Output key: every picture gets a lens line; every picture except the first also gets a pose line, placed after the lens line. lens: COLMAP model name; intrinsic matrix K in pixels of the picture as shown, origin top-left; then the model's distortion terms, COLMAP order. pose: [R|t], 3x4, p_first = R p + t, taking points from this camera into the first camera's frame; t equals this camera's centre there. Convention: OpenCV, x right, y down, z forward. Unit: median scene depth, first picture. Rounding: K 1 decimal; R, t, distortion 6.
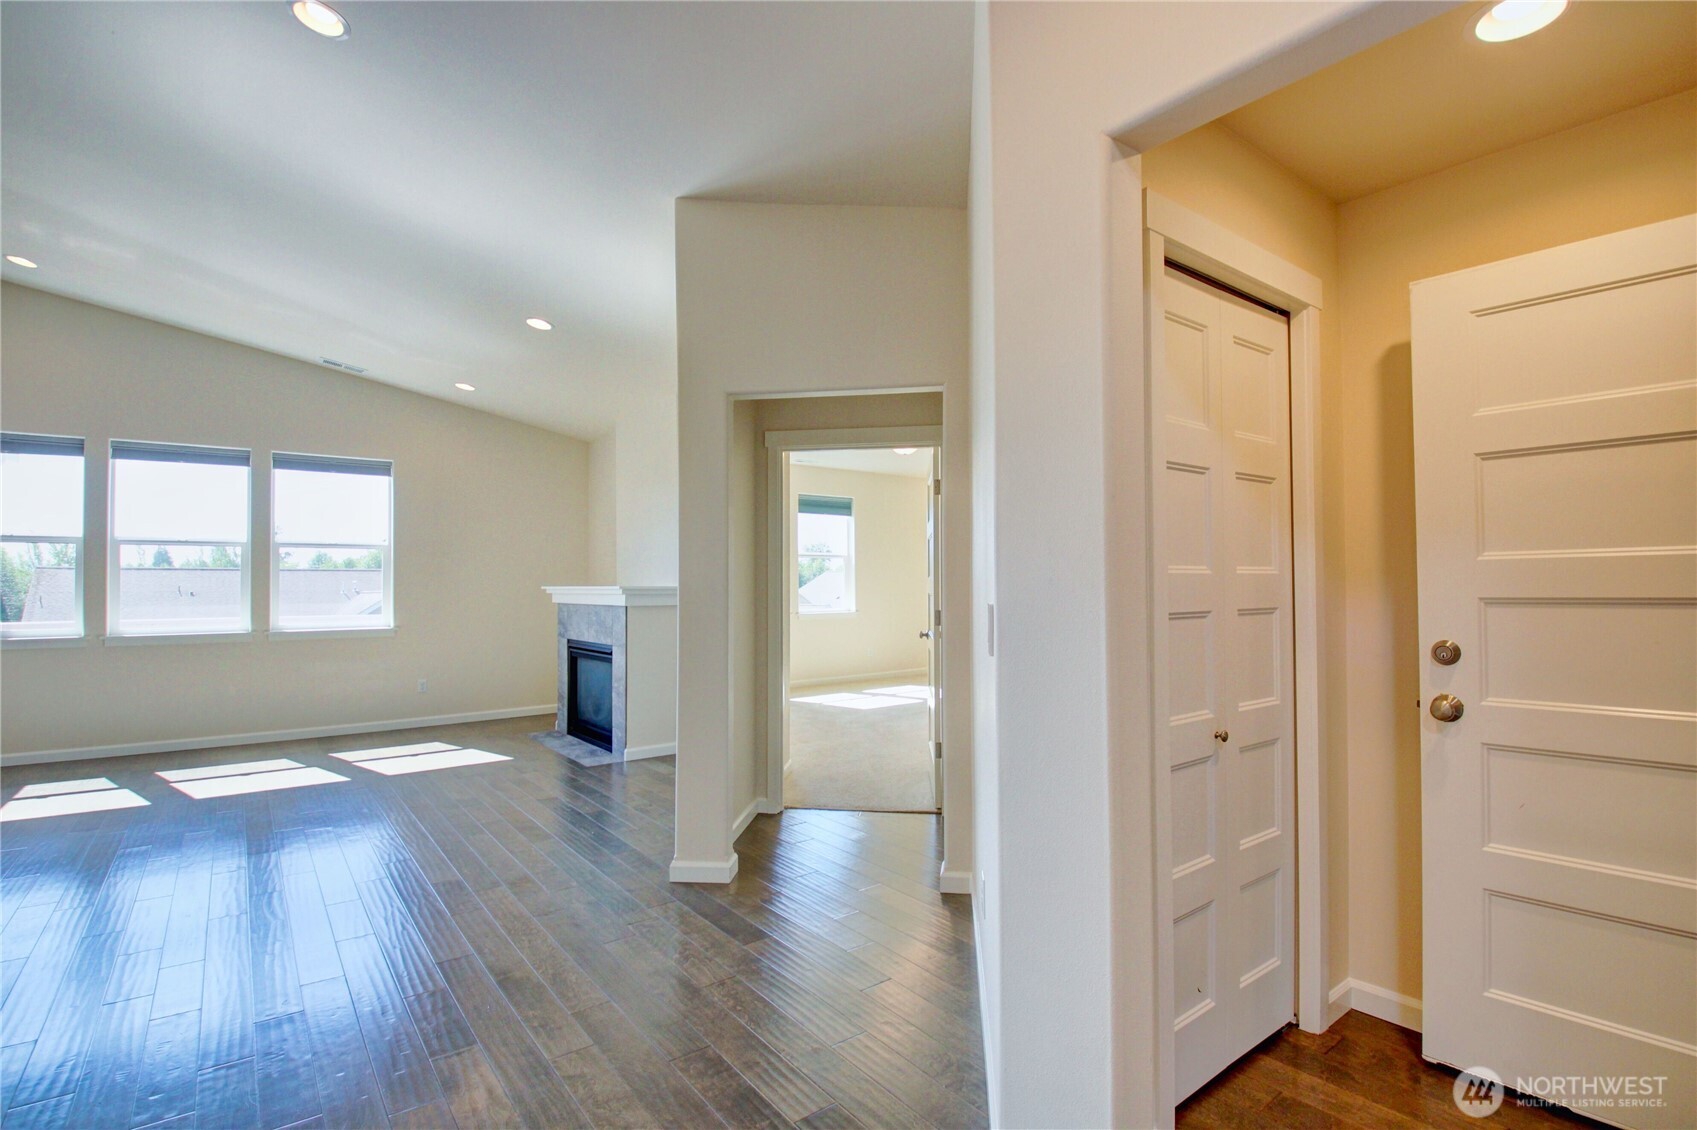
lens RADIAL K [[782.9, 0, 905.2], [0, 782.9, 563.2], [0, 0, 1]] dist [-0.032074, -0.004978]
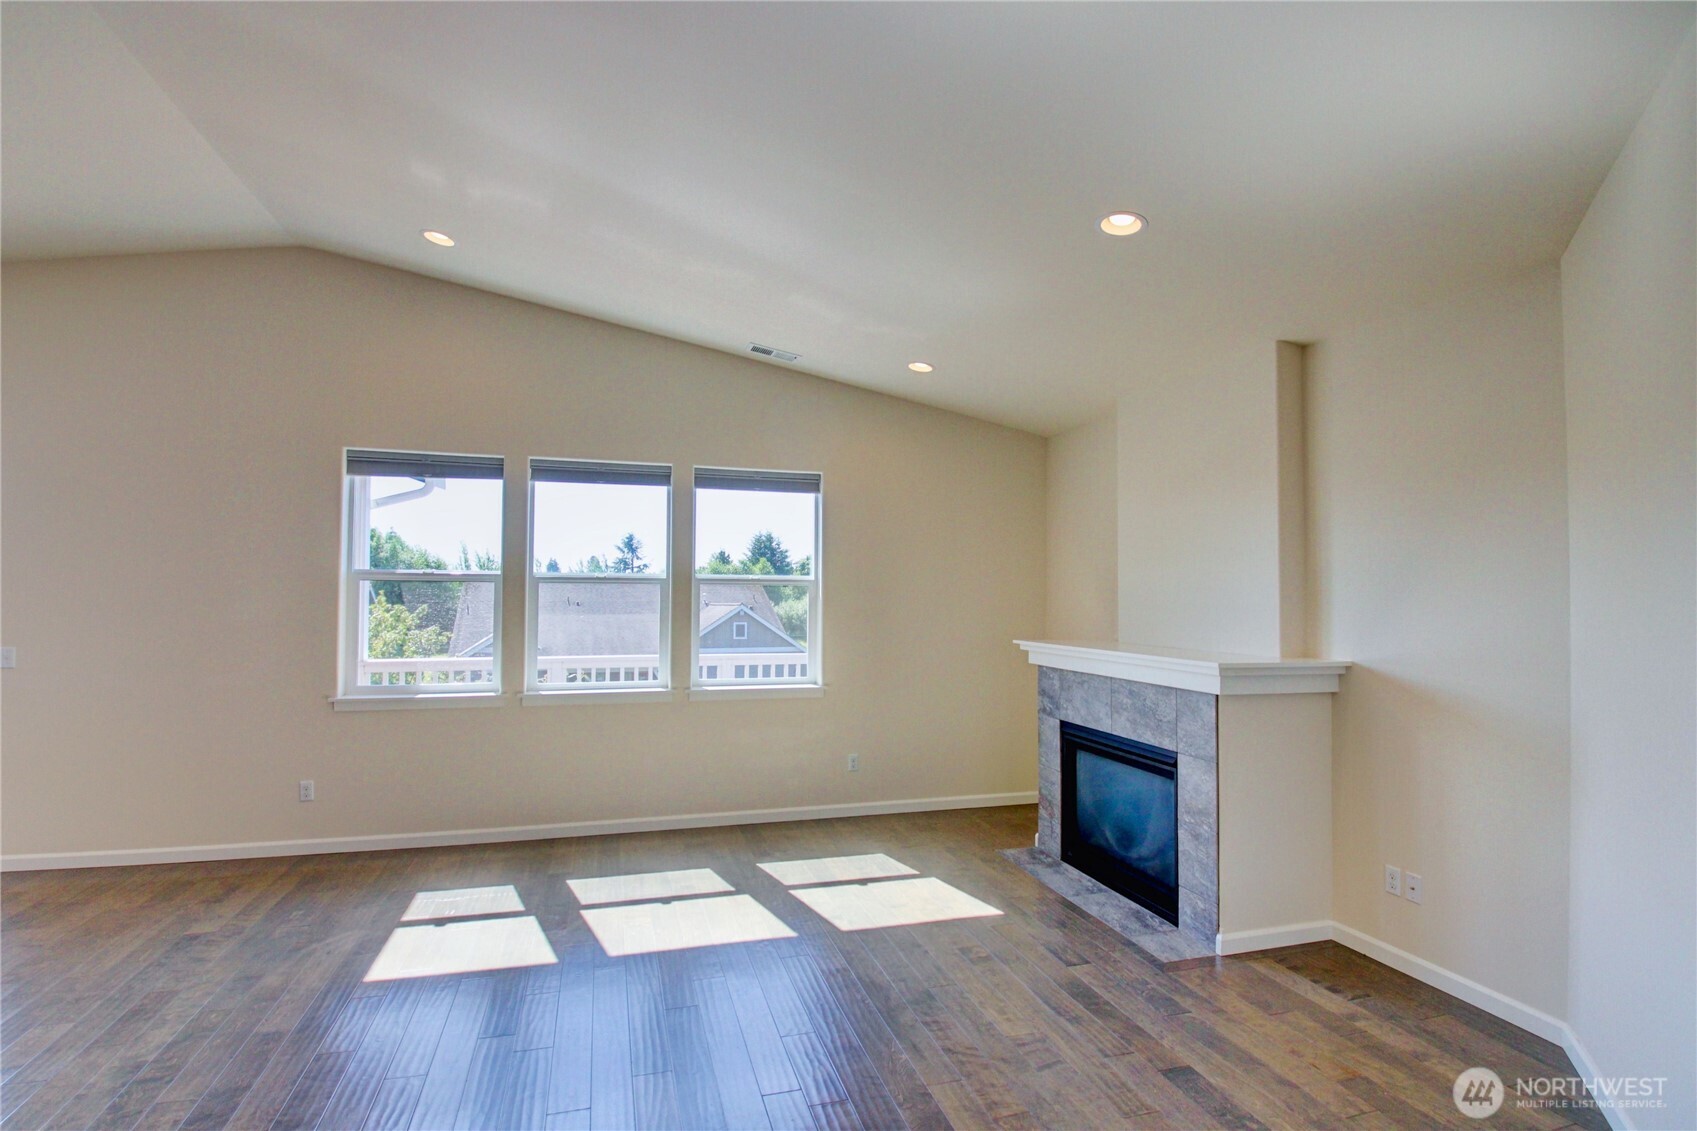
lens RADIAL K [[782.9, 0, 888.1], [0, 782.9, 555.5], [0, 0, 1]] dist [-0.032074, -0.004978]
pose [[0.928297, -0.007872, -0.371756, -0.336644], [0.000169, 0.999785, -0.020749, -0.036089], [0.371840, 0.019198, 0.928098, 0.315975]]
